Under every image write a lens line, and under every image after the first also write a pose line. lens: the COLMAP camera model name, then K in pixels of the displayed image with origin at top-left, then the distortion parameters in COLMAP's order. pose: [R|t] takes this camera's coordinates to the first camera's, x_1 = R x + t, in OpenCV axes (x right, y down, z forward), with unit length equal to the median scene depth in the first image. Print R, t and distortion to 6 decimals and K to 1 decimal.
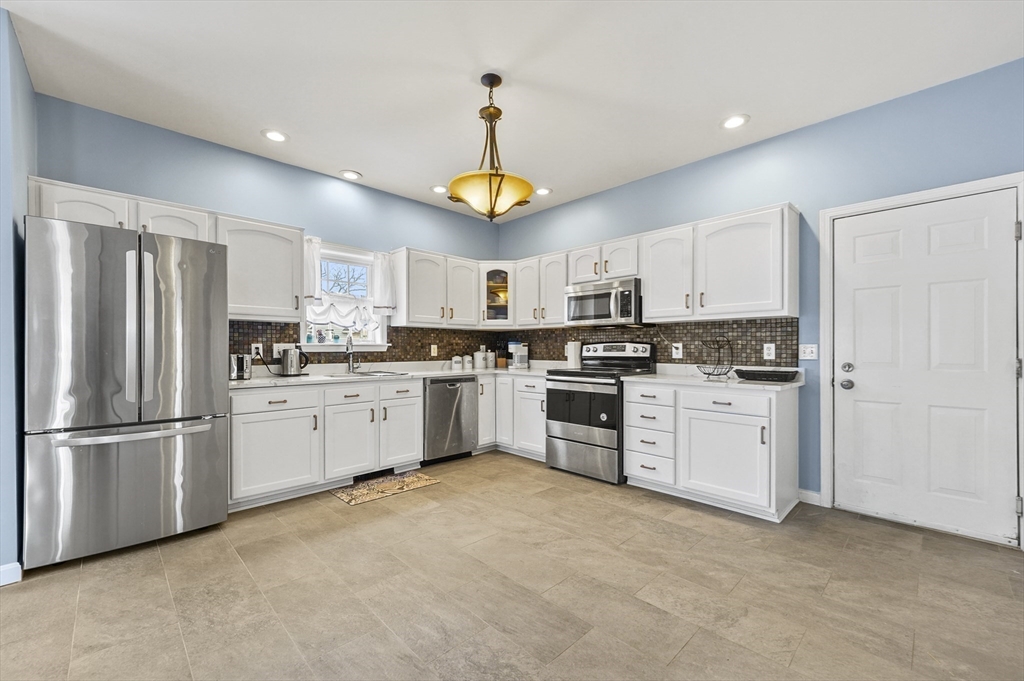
lens RADIAL K [[413.4, 0, 512.1], [0, 413.4, 349.6], [0, 0, 1]] dist [0.010594, -0.002492]
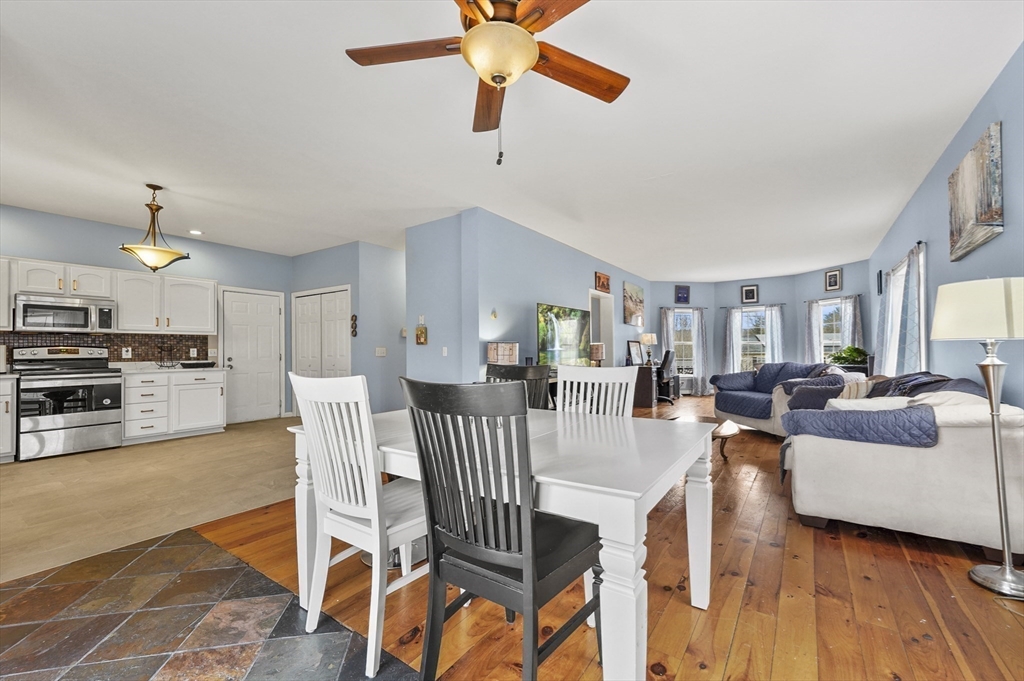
lens RADIAL K [[413.4, 0, 513.0], [0, 413.4, 343.8], [0, 0, 1]] dist [0.010594, -0.002492]
pose [[-0.191790, 0.017979, 0.981271, -1.383684], [0.011197, 0.999807, -0.016130, 0.010151], [-0.981372, 0.007893, -0.191954, -0.049553]]
